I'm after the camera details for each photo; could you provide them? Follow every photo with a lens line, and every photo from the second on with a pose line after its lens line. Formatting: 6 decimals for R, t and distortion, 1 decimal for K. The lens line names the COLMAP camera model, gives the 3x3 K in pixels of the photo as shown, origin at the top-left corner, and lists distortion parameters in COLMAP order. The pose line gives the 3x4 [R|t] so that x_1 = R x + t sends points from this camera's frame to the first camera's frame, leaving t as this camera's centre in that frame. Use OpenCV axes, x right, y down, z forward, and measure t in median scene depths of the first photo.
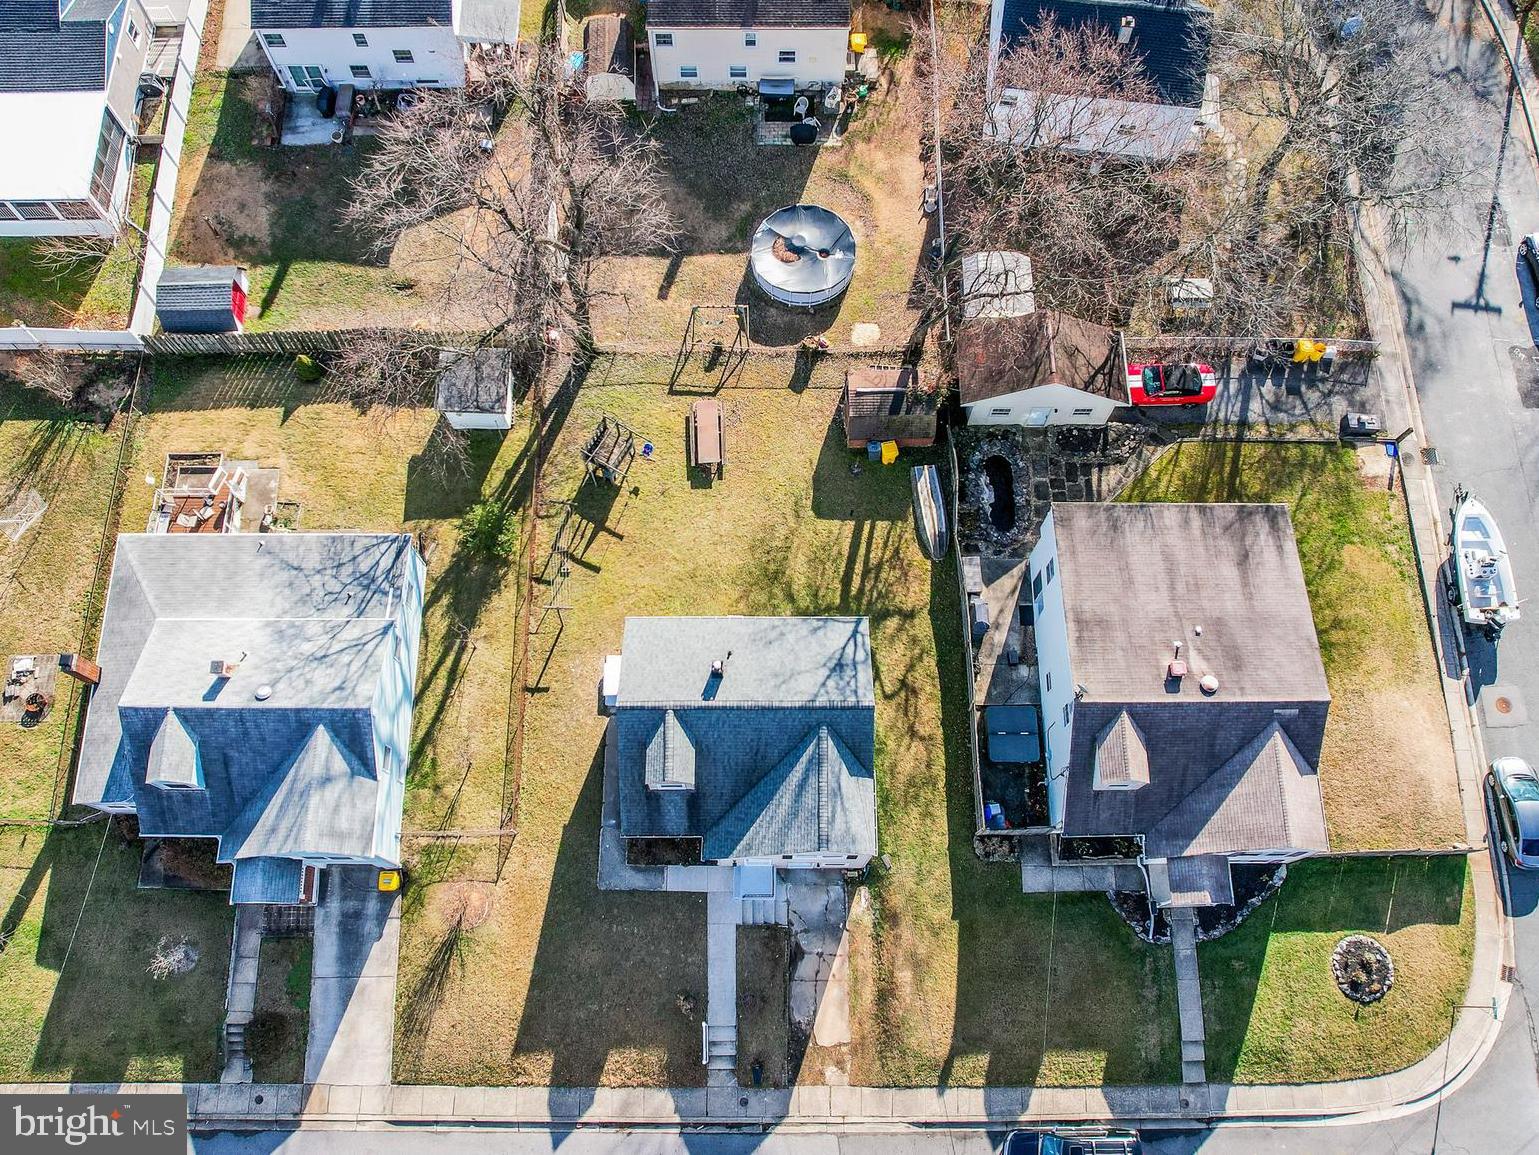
lens RADIAL K [[1078.9, 0, 758.3], [0, 1078.9, 615.3], [0, 0, 1]] dist [-0.037761, 0.005831]
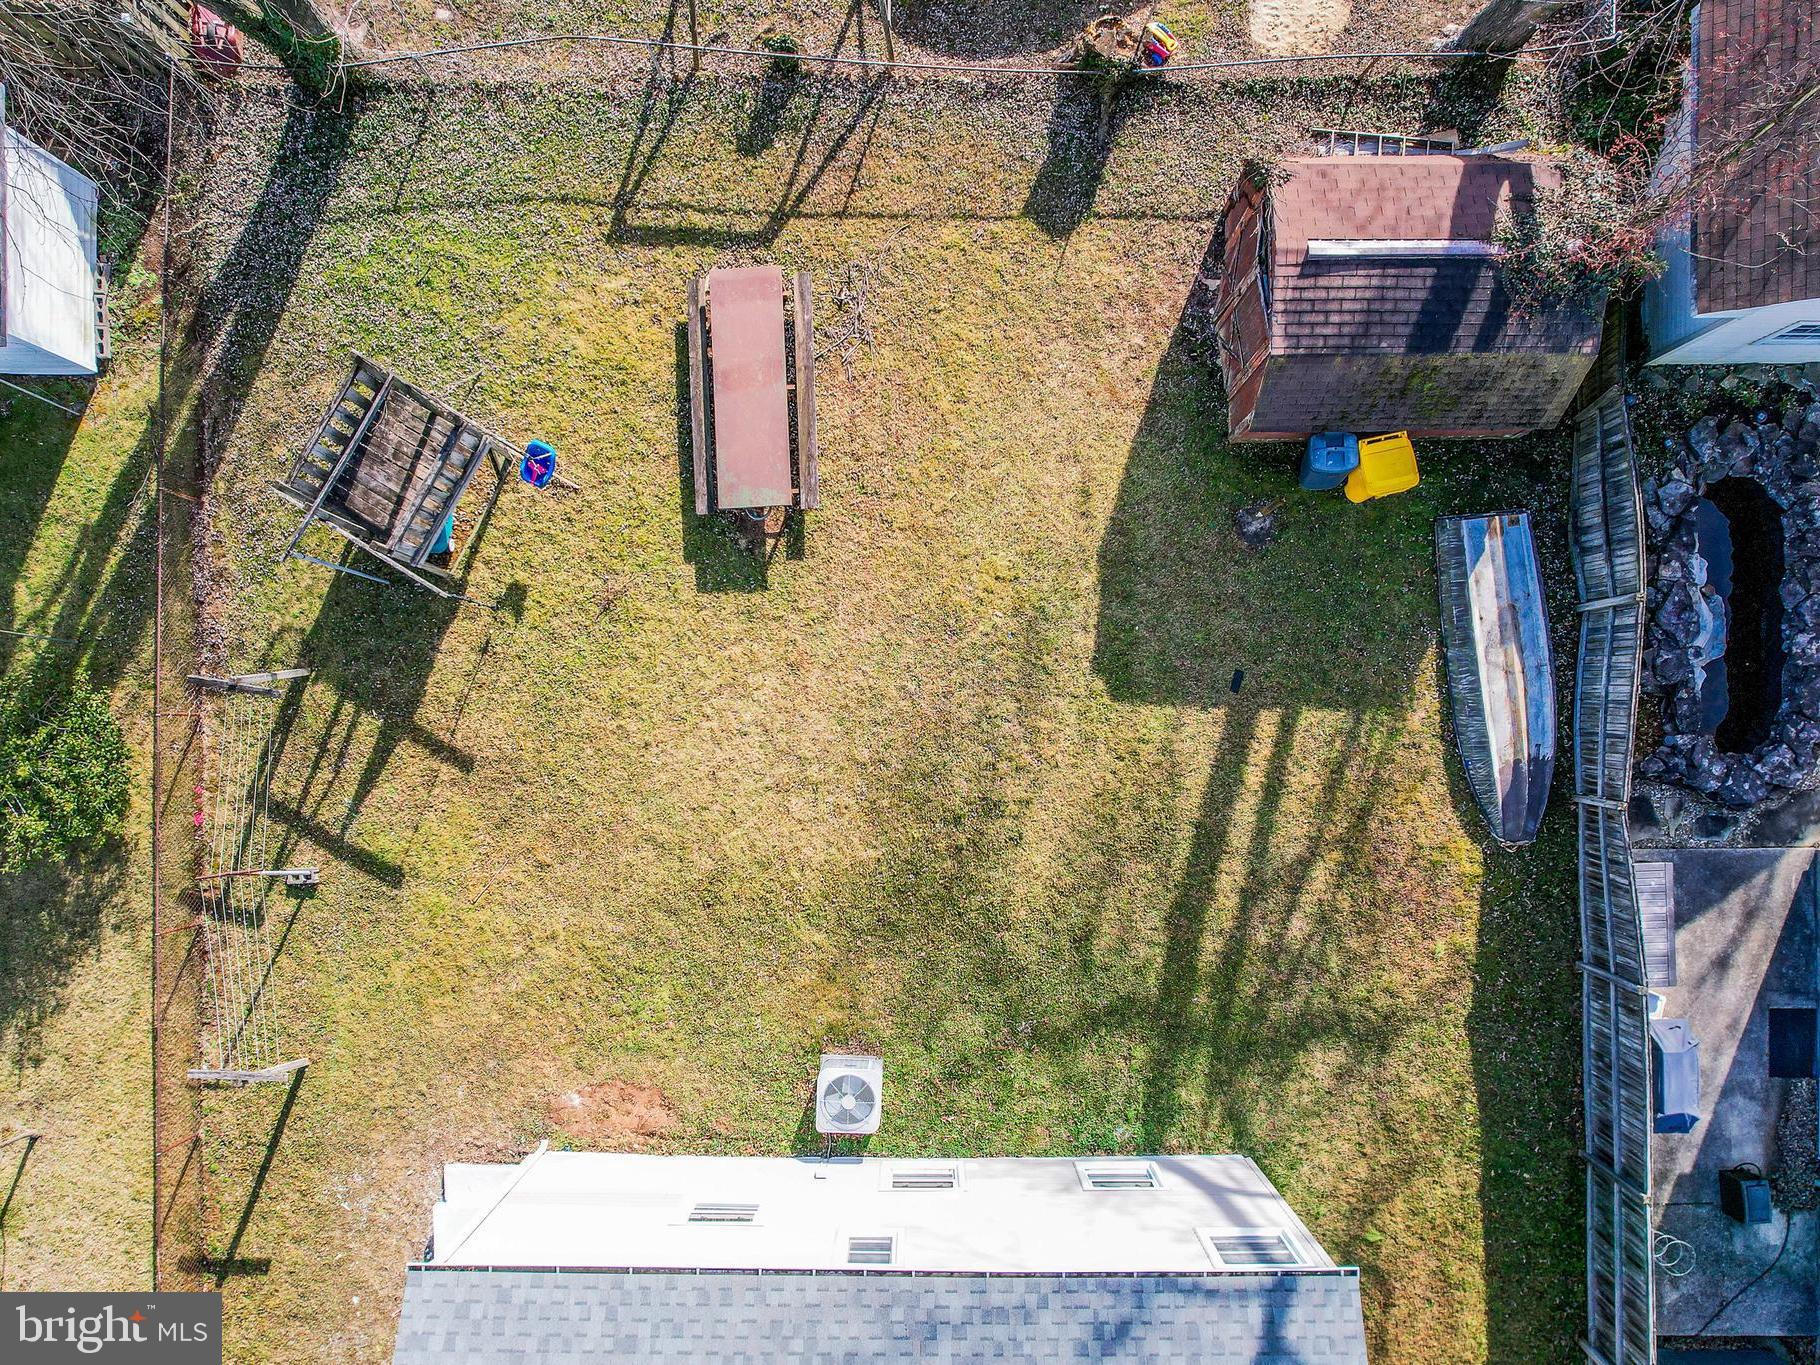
lens RADIAL K [[1275.9, 0, 896.8], [0, 1275.9, 727.2], [0, 0, 1]] dist [-0.037761, 0.005831]
pose [[0.999978, -0.000850, -0.006527, -0.005573], [0.002699, 0.957402, 0.288747, -0.186627], [0.006004, -0.288759, 0.957383, 0.664146]]
